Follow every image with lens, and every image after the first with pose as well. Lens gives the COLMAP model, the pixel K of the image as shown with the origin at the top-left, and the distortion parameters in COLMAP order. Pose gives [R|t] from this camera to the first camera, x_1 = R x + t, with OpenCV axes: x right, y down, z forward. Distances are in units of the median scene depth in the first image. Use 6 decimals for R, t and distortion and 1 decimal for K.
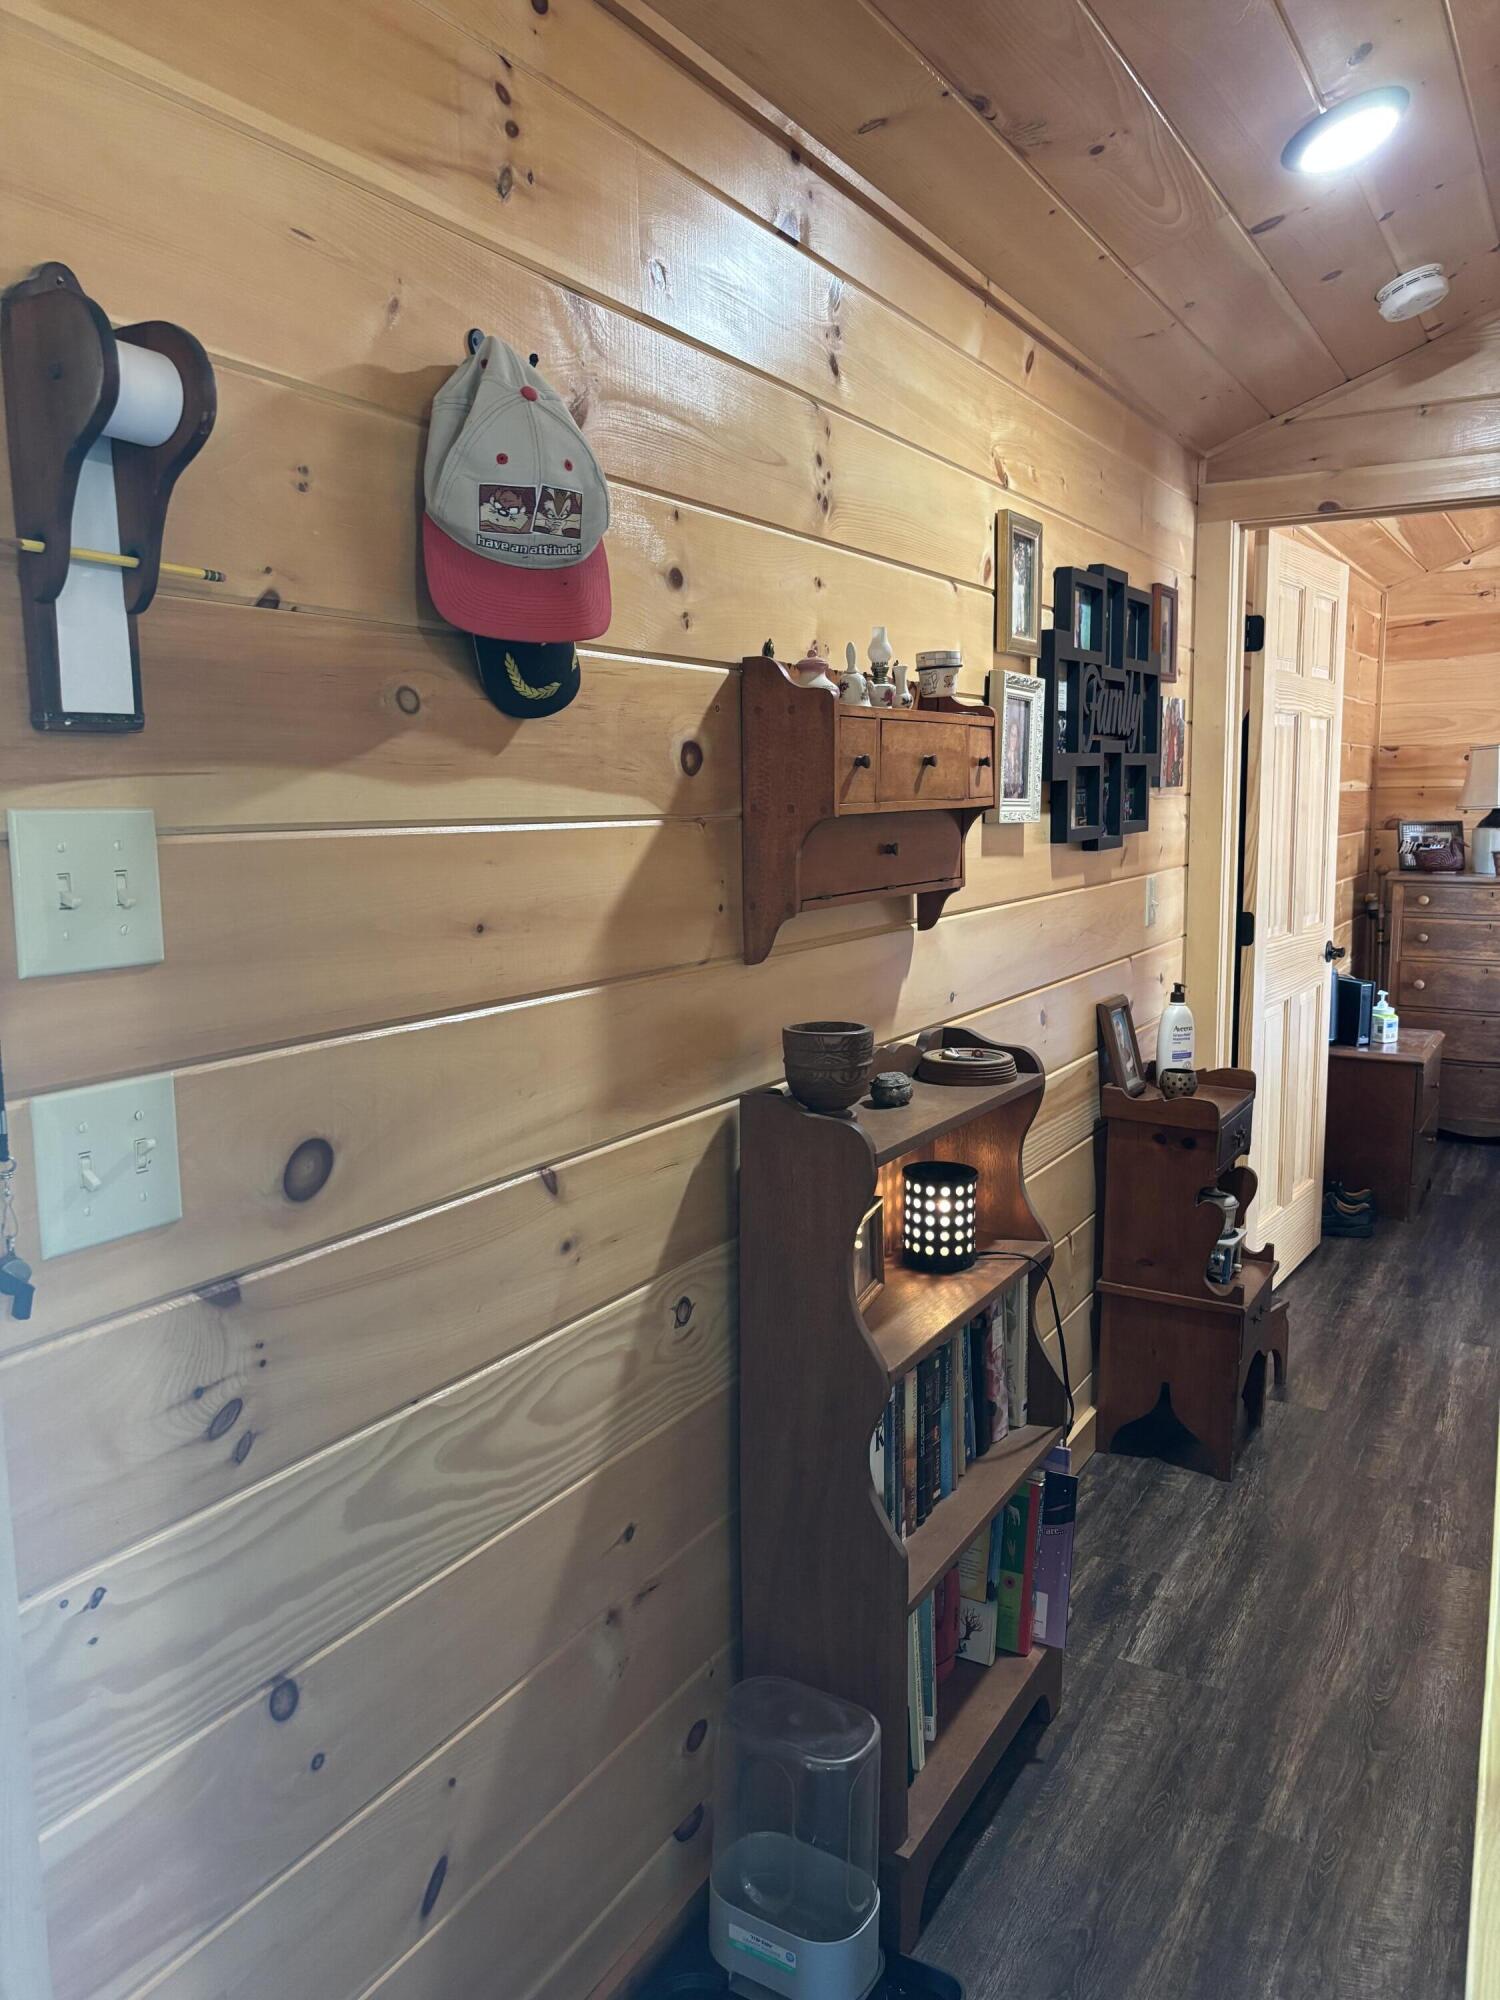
lens RADIAL K [[1497.4, 0, 750.0], [0, 1497.4, 1000.0], [0, 0, 1]] dist [0.039598, -0.034871]
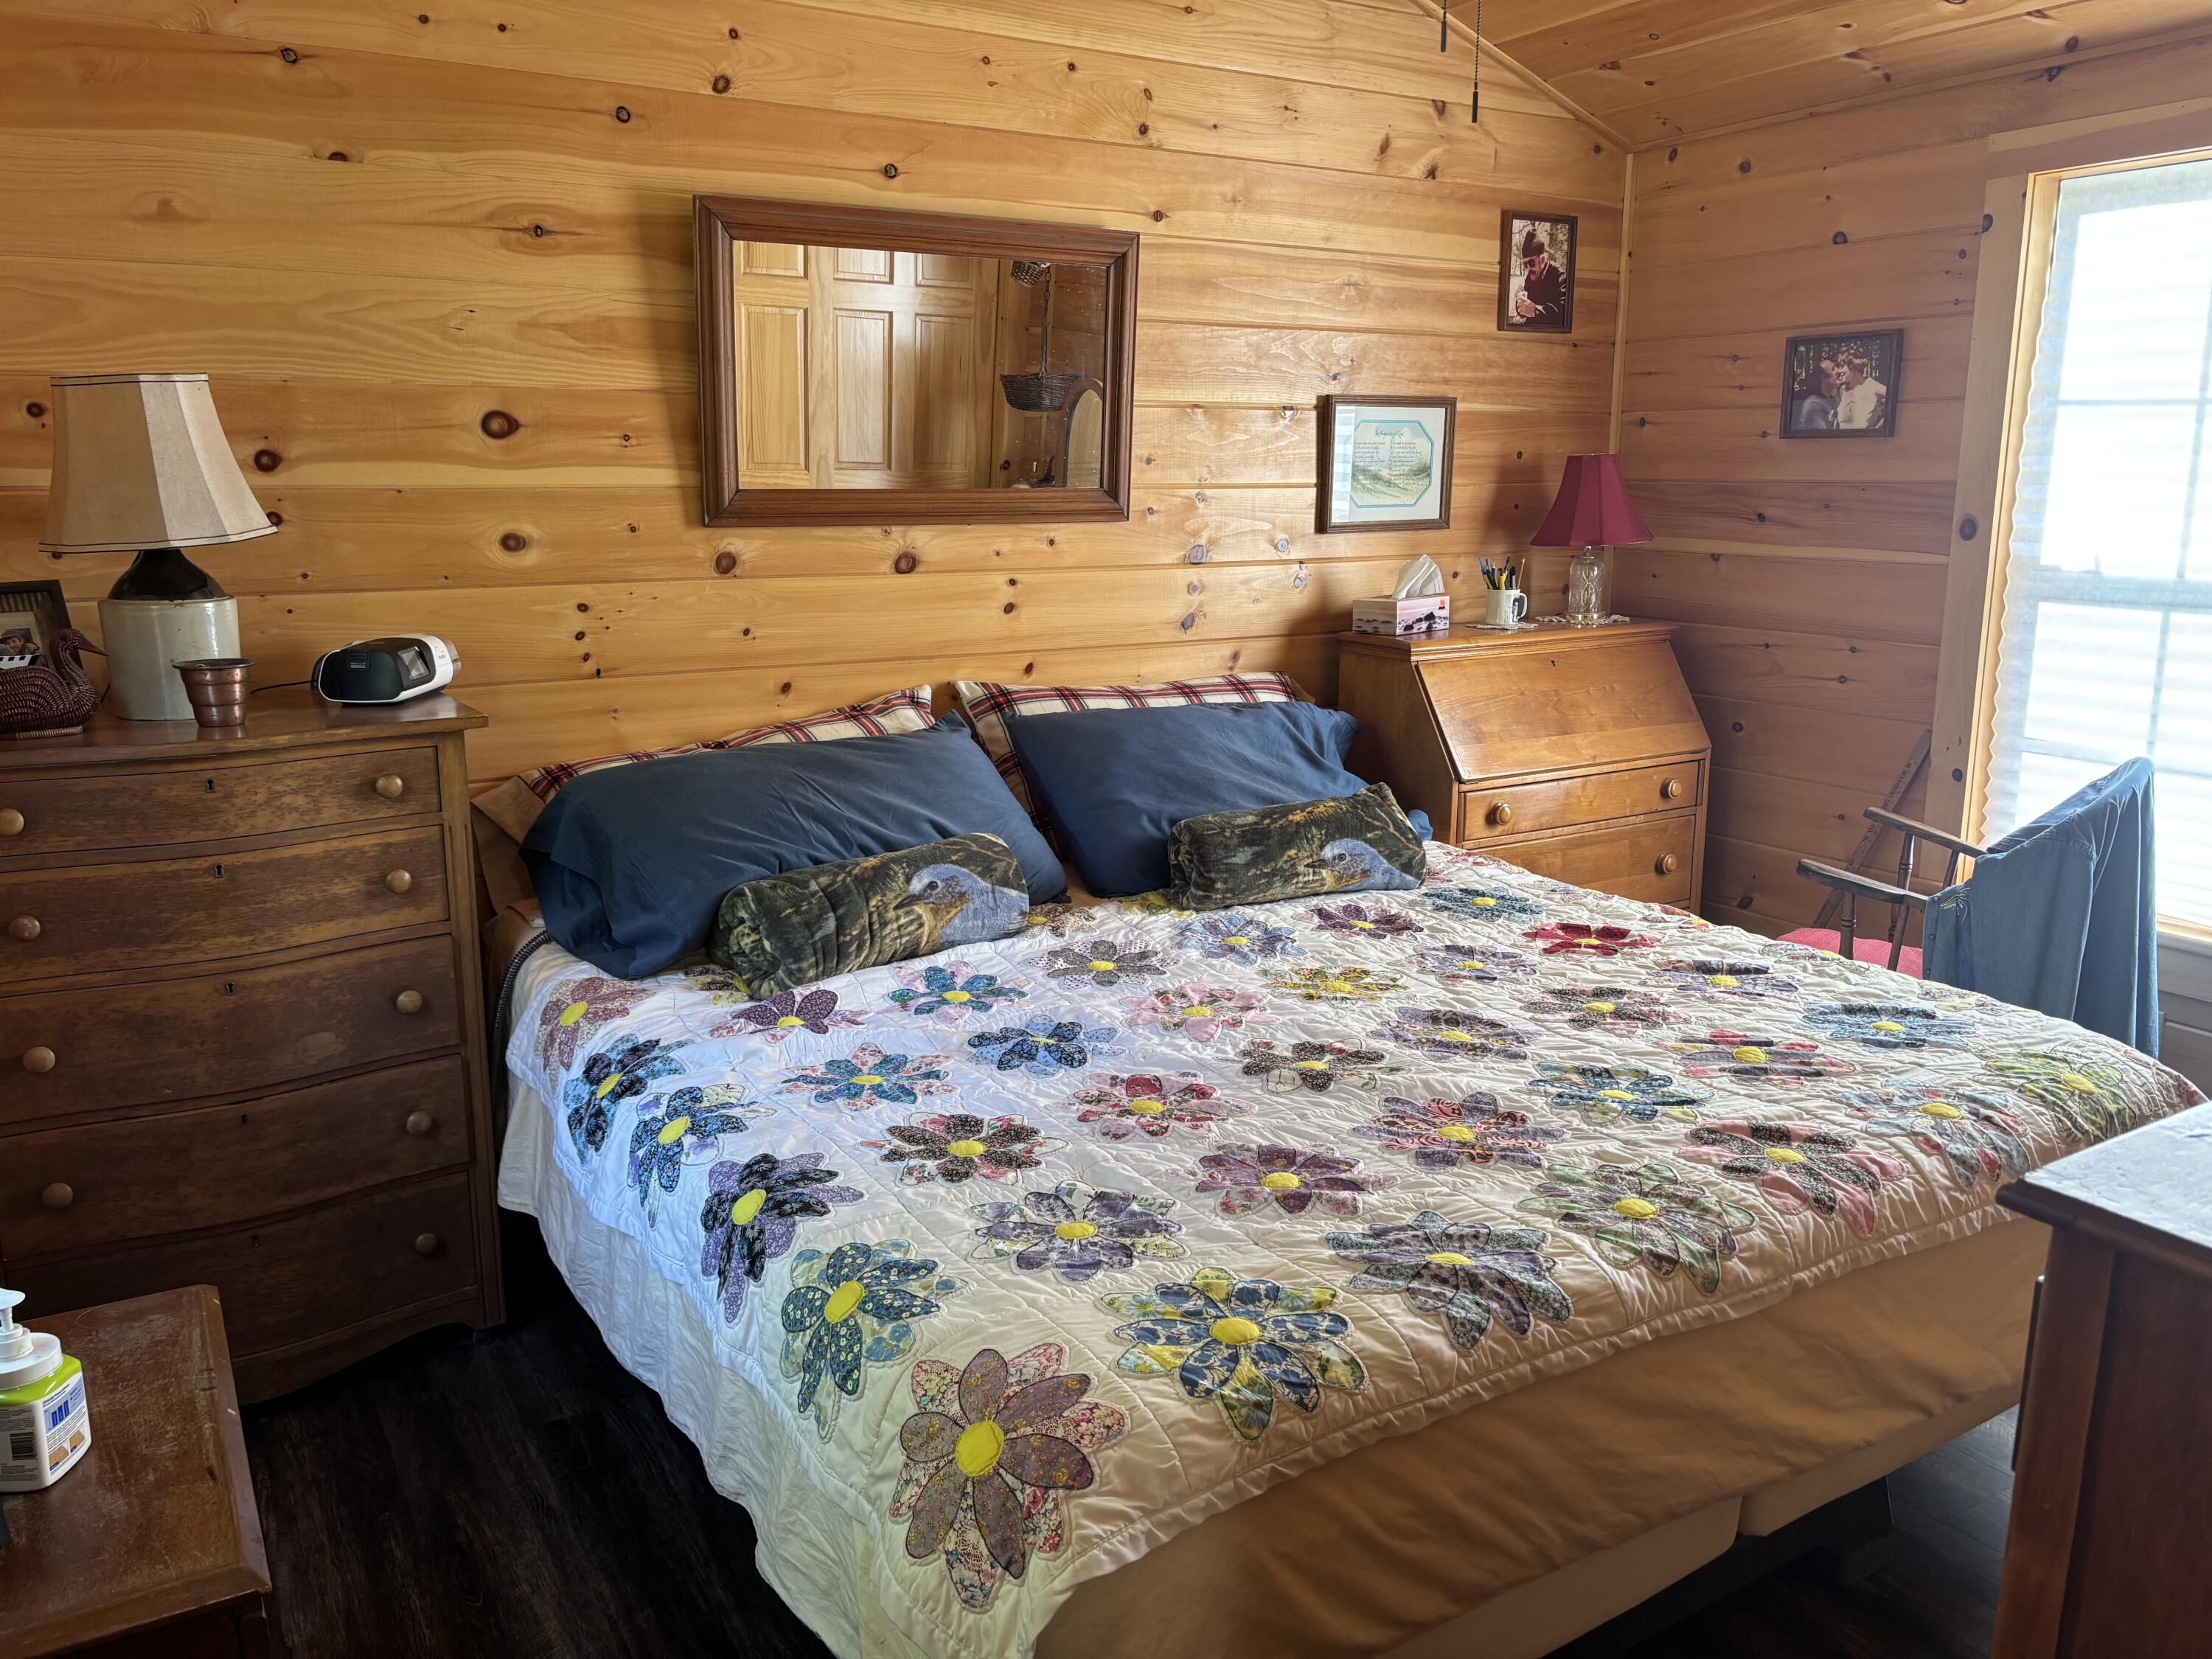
lens RADIAL K [[1656.2, 0, 1106.0], [0, 1656.2, 829.5], [0, 0, 1]] dist [0.039598, -0.034871]
pose [[0.475545, -0.169118, 0.863282, 0.233272], [0.118091, 0.984737, 0.127859, -0.082584], [-0.871729, 0.041143, 0.488258, 0.588806]]
